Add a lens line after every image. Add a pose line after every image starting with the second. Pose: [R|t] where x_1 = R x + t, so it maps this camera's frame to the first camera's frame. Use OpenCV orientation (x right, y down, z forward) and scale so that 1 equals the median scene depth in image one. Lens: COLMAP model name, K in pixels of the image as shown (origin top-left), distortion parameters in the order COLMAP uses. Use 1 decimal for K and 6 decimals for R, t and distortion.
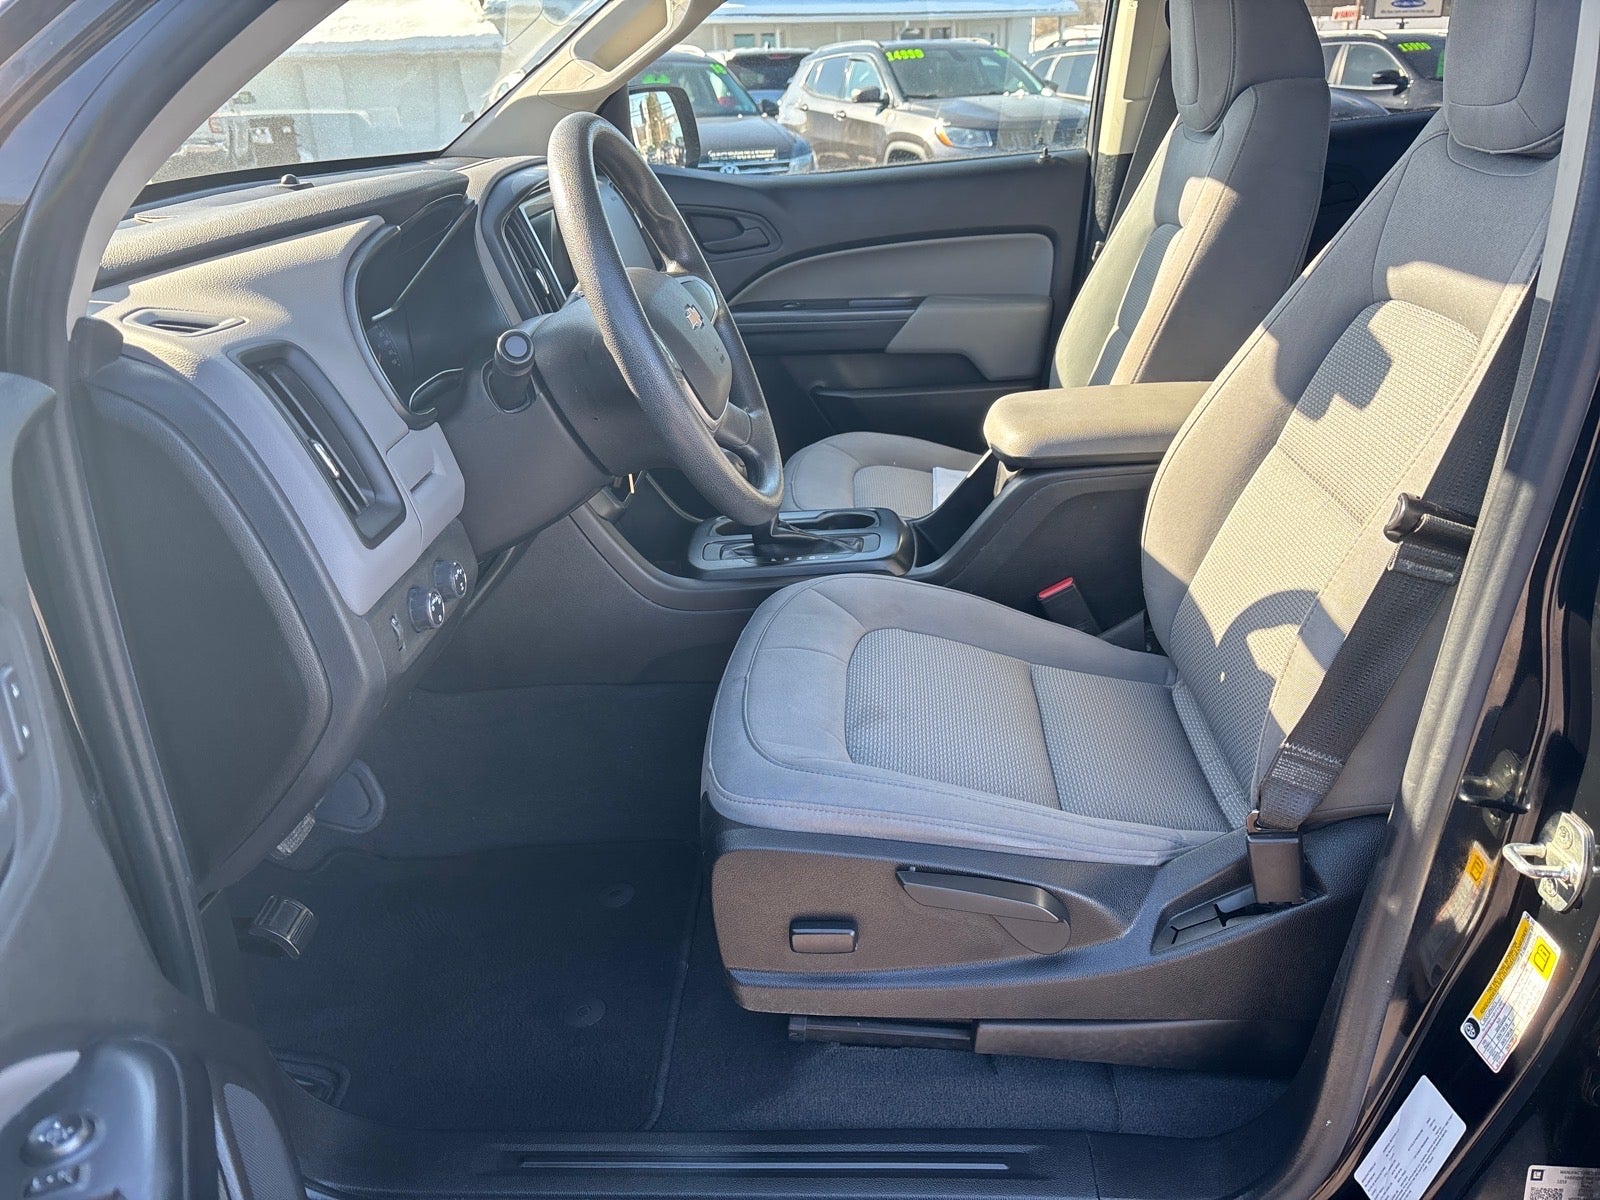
lens RADIAL K [[1205.2, 0, 806.7], [0, 1205.2, 596.5], [0, 0, 1]] dist [0.038723, -0.038745]
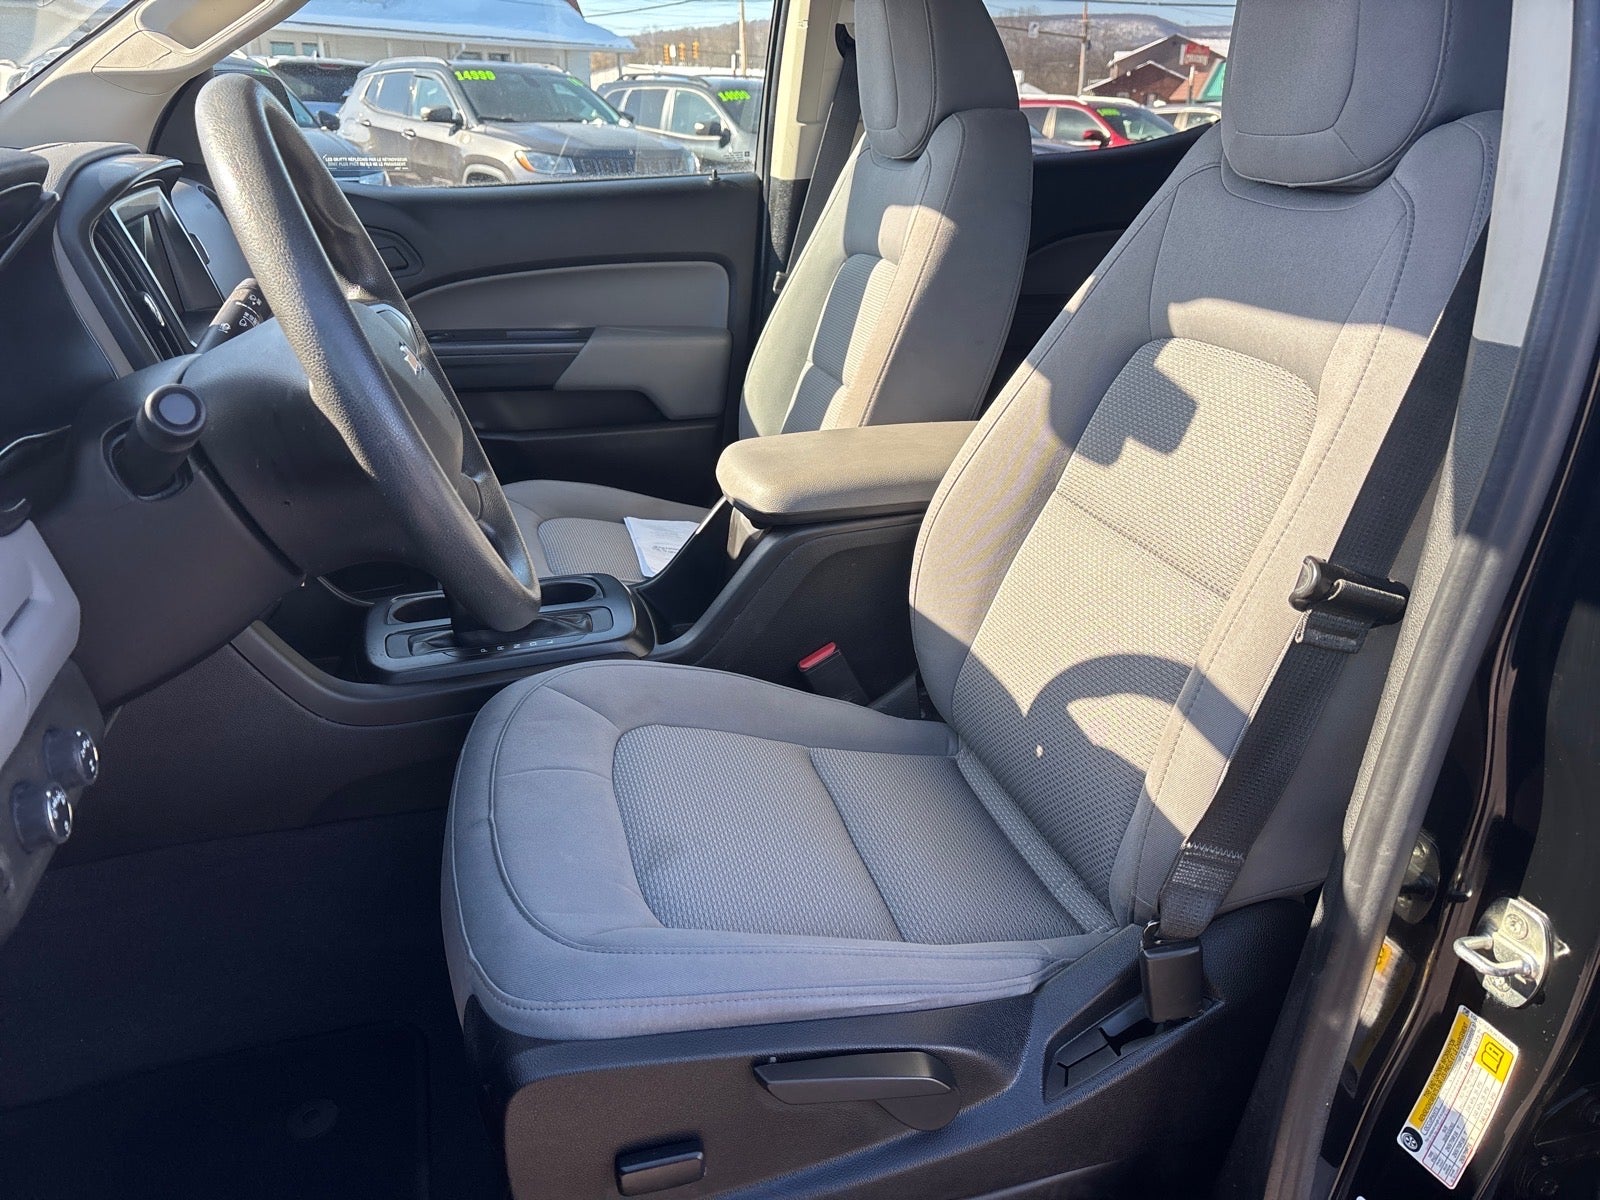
lens RADIAL K [[1192.2, 0, 798.4], [0, 1192.2, 584.6], [0, 0, 1]] dist [0.030222, -0.029632]
pose [[0.942775, -0.067765, 0.326471, -0.101326], [0.076846, 0.996930, -0.014985, -0.053692], [-0.324453, 0.039216, 0.945089, 0.195528]]
